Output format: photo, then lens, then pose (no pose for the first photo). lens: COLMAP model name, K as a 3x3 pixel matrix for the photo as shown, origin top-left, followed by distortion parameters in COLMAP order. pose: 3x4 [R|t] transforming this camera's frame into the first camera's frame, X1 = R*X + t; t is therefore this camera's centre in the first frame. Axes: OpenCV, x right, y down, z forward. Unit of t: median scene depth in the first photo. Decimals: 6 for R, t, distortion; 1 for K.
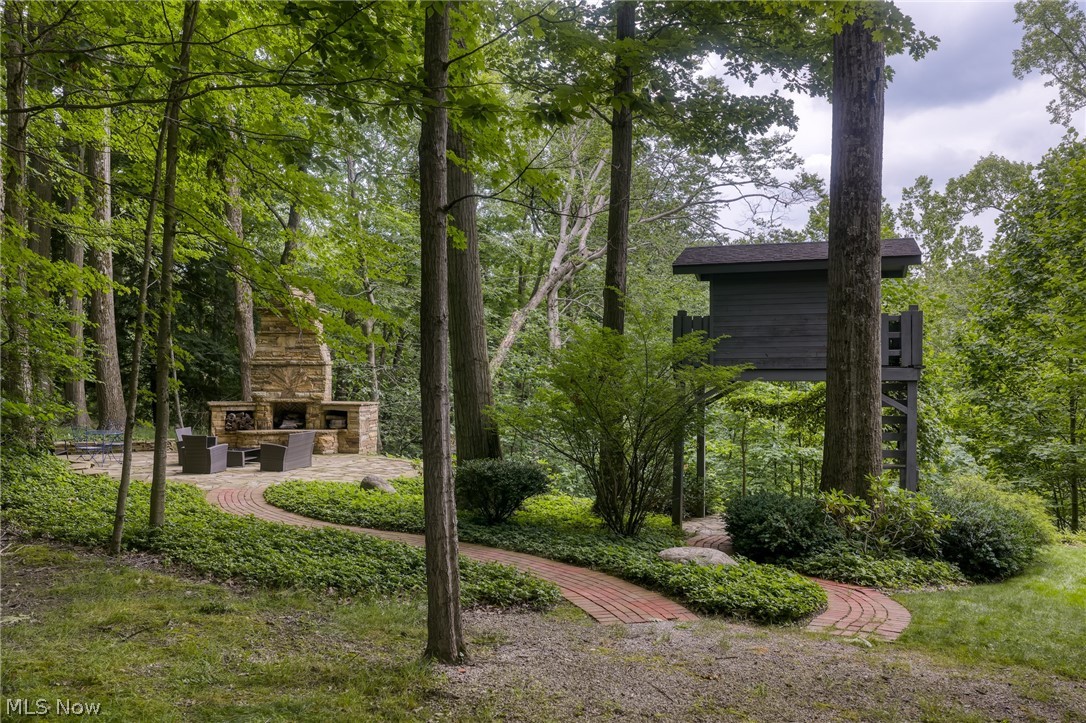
lens RADIAL K [[907.1, 0, 540.1], [0, 907.1, 359.8], [0, 0, 1]] dist [0.032723, -0.008478]
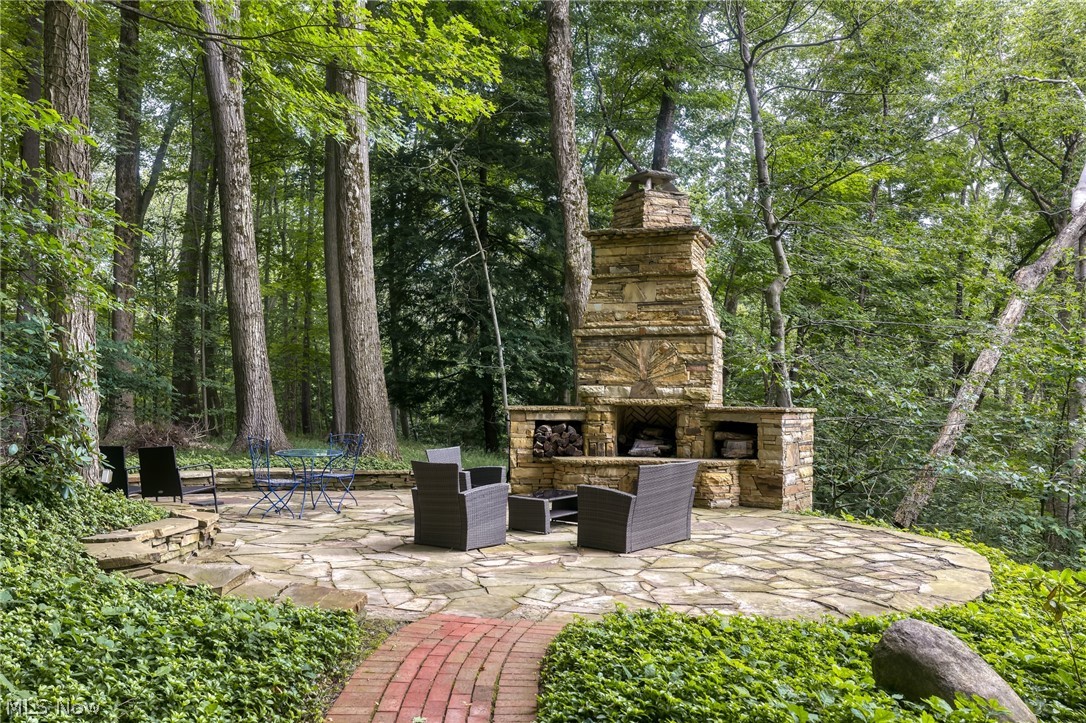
lens RADIAL K [[907.1, 0, 540.9], [0, 907.1, 363.6], [0, 0, 1]] dist [0.032723, -0.008478]
pose [[0.921258, -0.016975, -0.388581, -0.126372], [0.003812, 0.999393, -0.034619, 0.040401], [0.388933, 0.030412, 0.920764, 0.489705]]
